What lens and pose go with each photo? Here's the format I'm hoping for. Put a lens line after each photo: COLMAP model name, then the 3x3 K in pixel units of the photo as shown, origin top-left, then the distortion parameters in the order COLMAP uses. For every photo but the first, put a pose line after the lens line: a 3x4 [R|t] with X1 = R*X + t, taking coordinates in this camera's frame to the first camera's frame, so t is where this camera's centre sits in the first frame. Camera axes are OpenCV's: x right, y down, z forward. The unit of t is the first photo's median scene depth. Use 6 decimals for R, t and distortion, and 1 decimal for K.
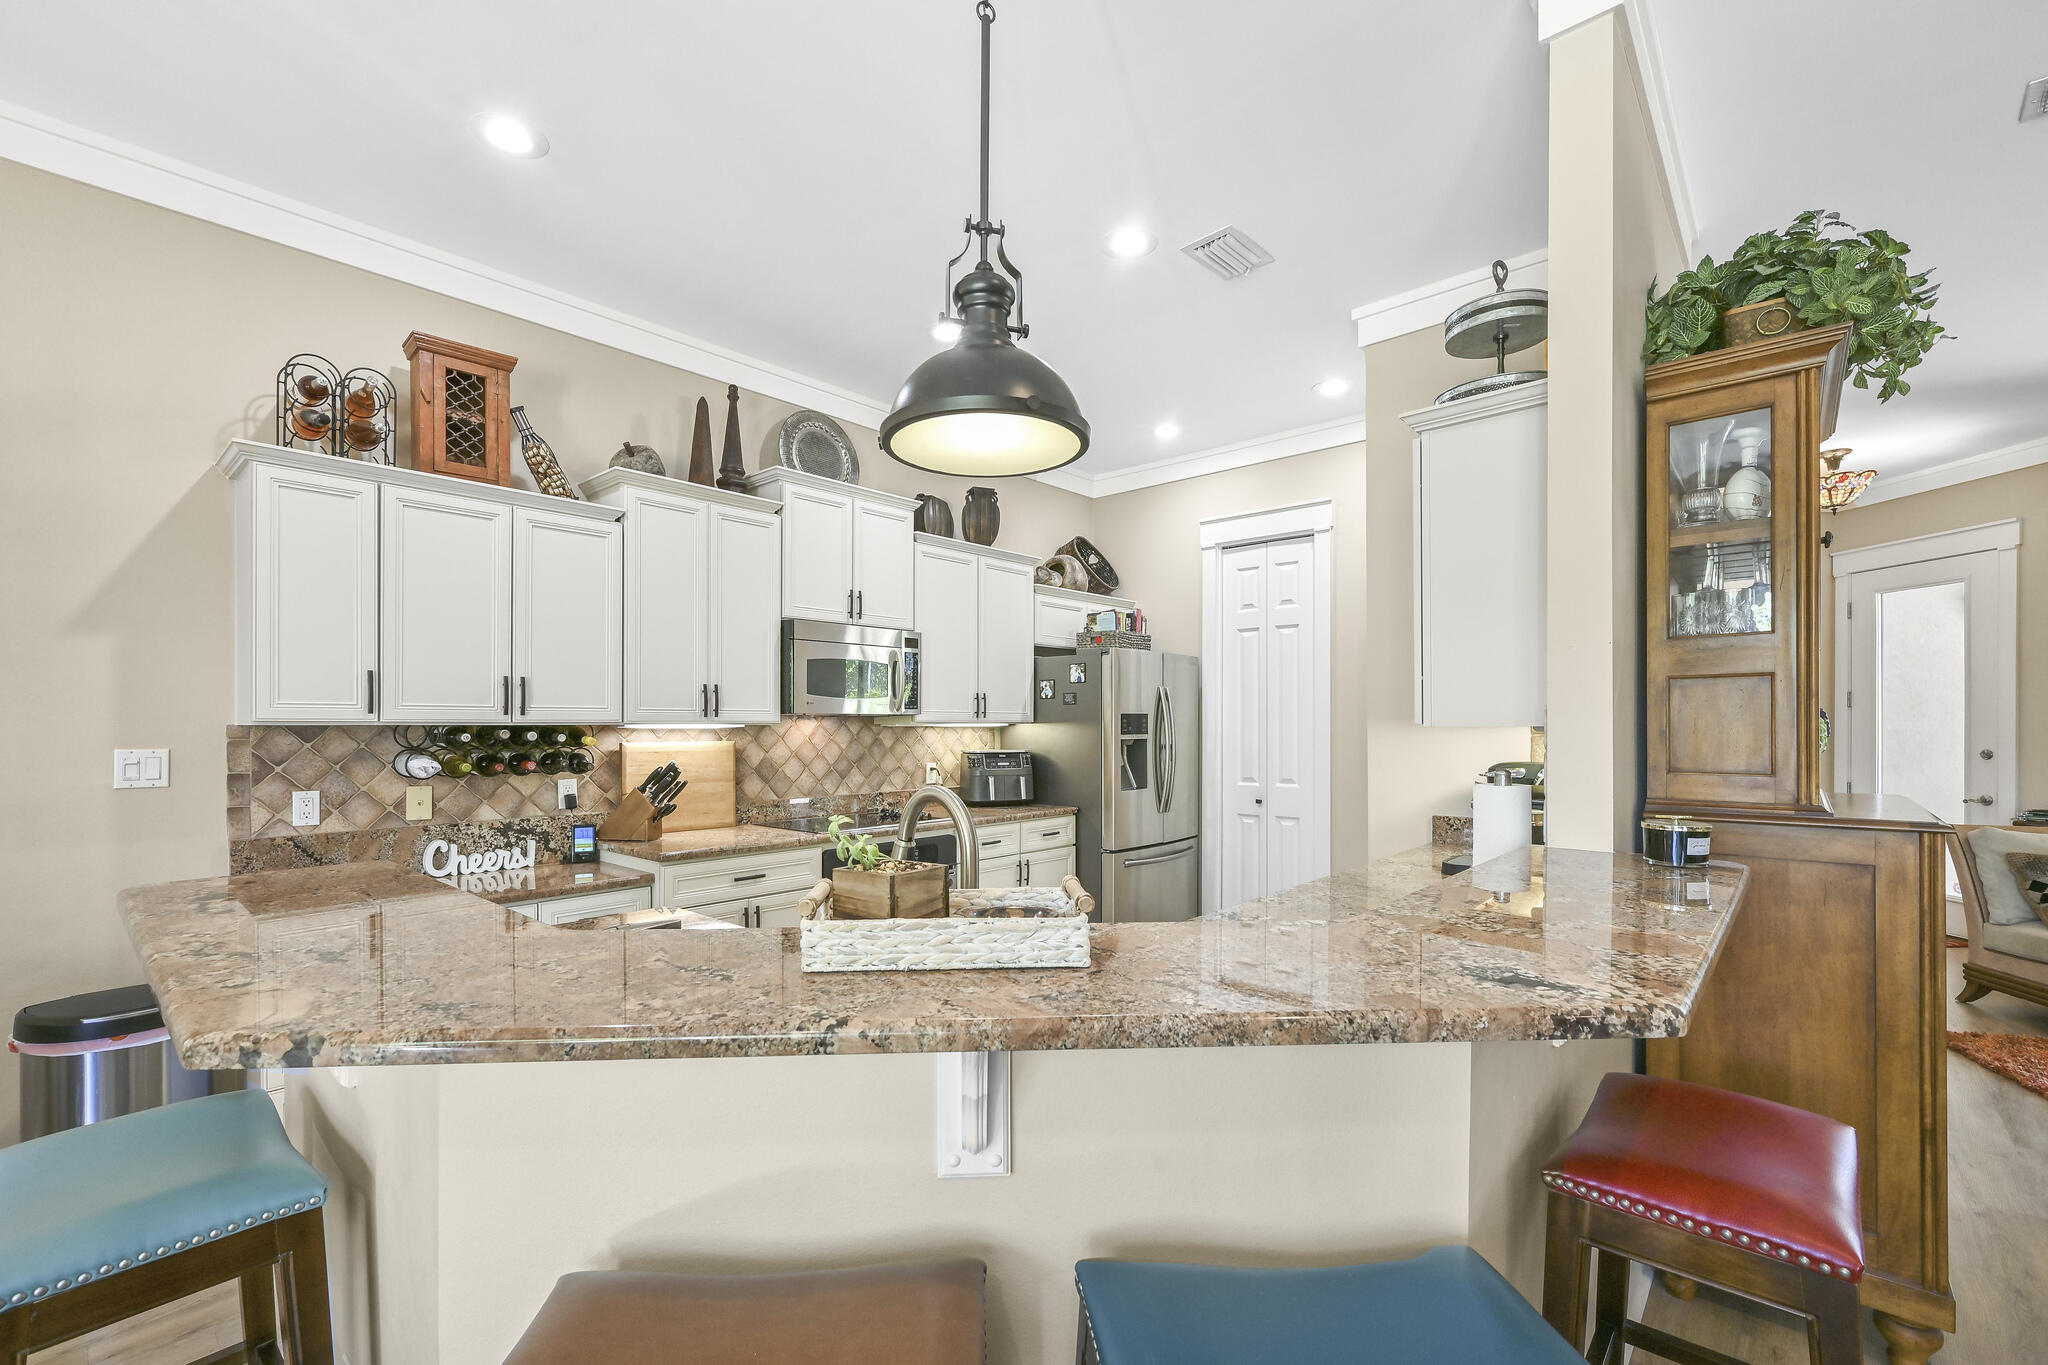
lens RADIAL K [[875.3, 0, 1022.5], [0, 875.3, 726.1], [0, 0, 1]] dist [0.001961, 0.000414]
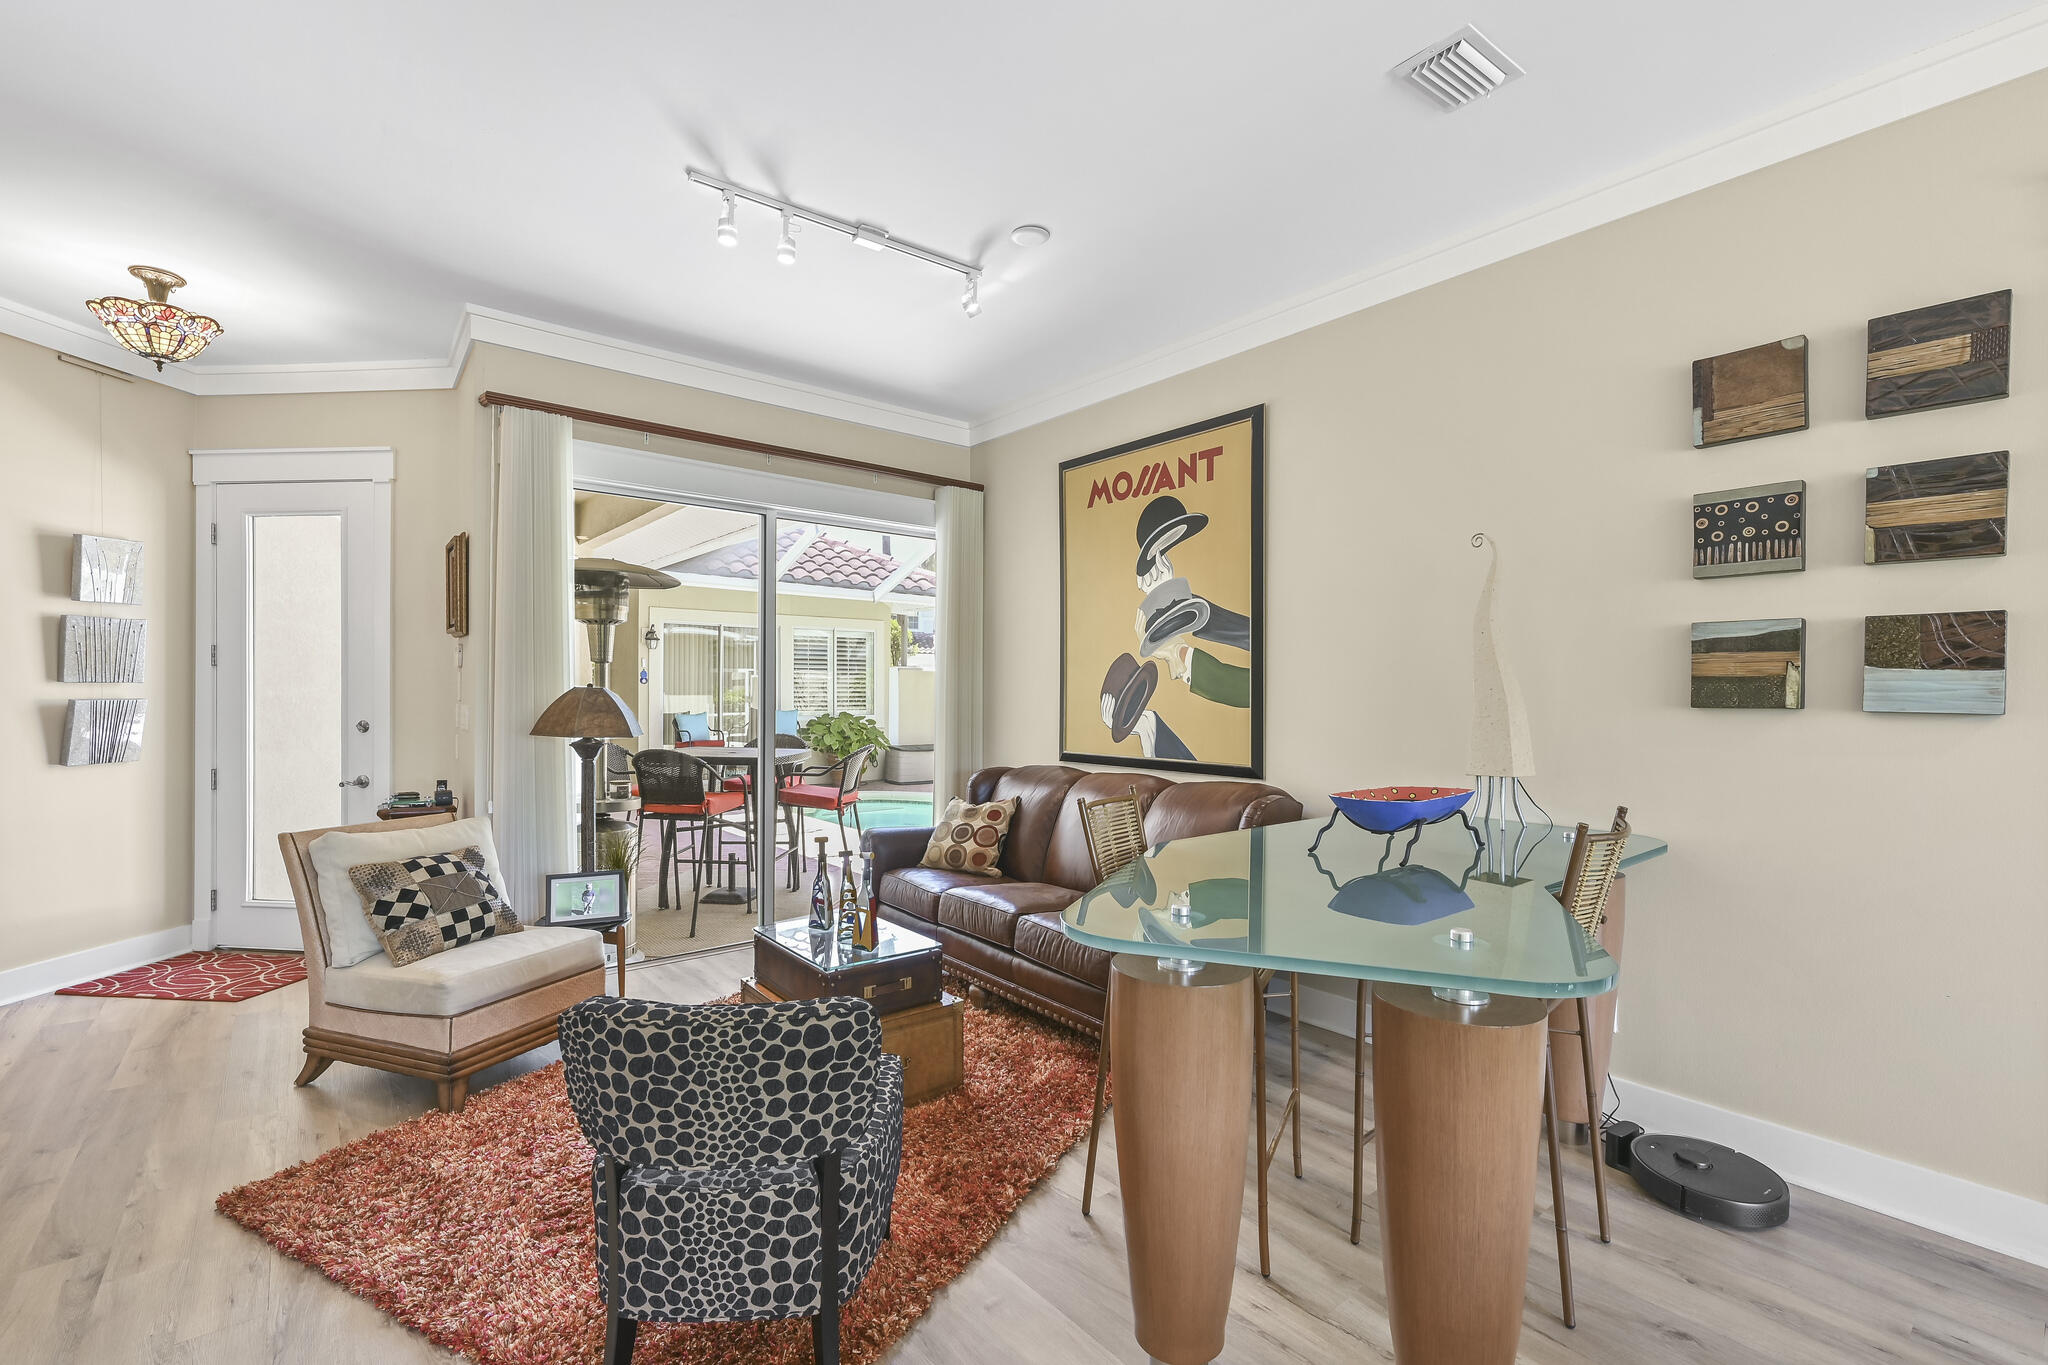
lens RADIAL K [[938.0, 0, 1024.0], [0, 938.0, 682.5], [0, 0, 1]] dist [0.001787, 0.000185]
pose [[0.171206, 0.005923, 0.985218, 0.497495], [-0.001612, 0.999982, -0.005732, -0.007541], [-0.985234, -0.000607, 0.171212, 0.349917]]
